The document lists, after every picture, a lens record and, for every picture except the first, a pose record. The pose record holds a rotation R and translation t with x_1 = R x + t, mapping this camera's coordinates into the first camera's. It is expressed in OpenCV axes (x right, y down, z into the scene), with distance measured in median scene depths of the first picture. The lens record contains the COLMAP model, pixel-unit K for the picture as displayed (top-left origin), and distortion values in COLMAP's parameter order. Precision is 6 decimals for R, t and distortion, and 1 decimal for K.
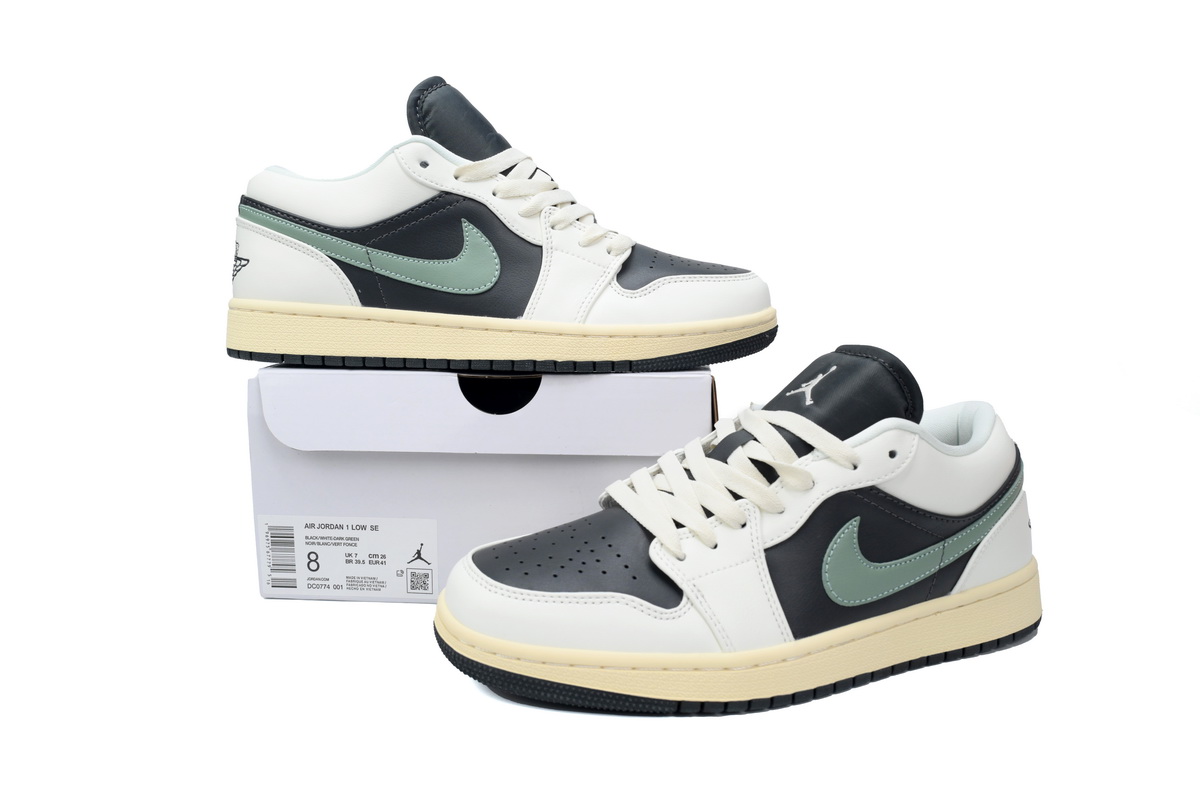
lens RADIAL K [[946.4, 0, 600.0], [0, 946.4, 400.0], [0, 0, 1]] dist [-0.007922, -0.003410]
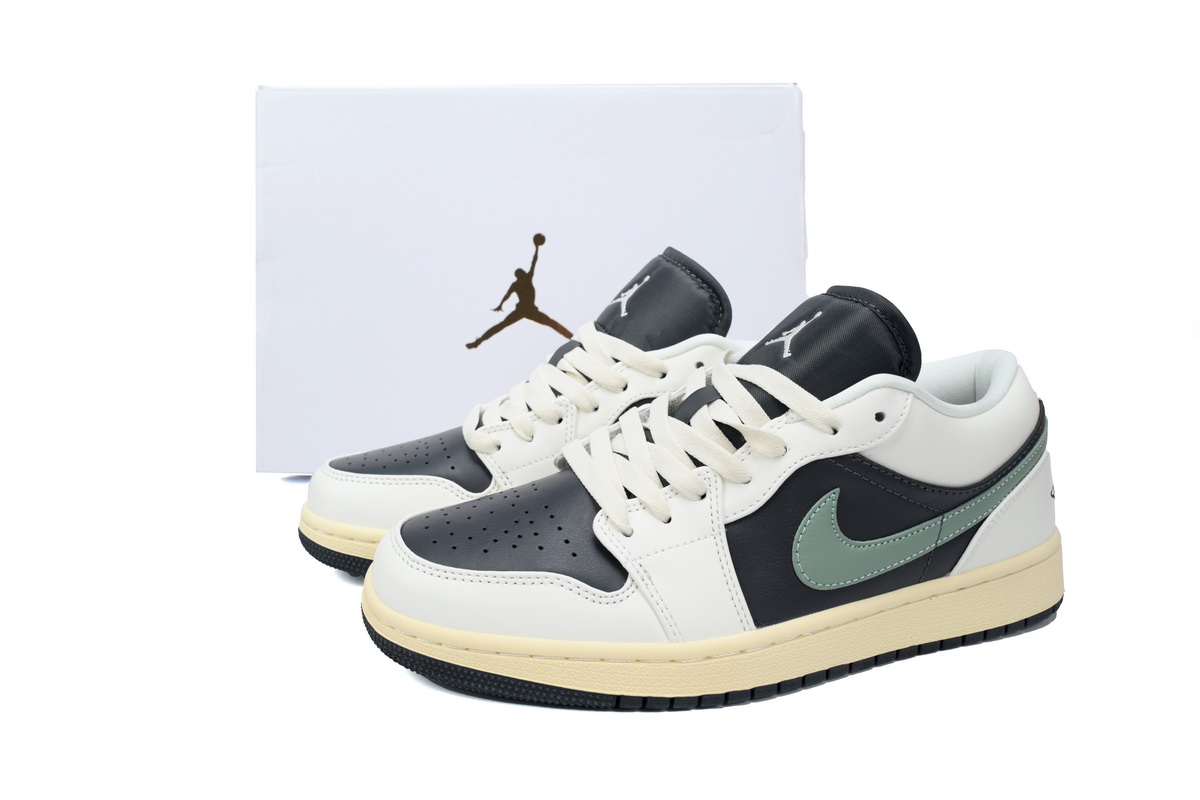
lens RADIAL K [[946.4, 0, 600.0], [0, 946.4, 400.0], [0, 0, 1]] dist [-0.007922, -0.003410]
pose [[0.996817, 0.007743, -0.079343, 0.125013], [-0.001098, 0.996511, 0.083457, -0.029246], [0.079712, -0.083104, 0.993348, 0.130653]]
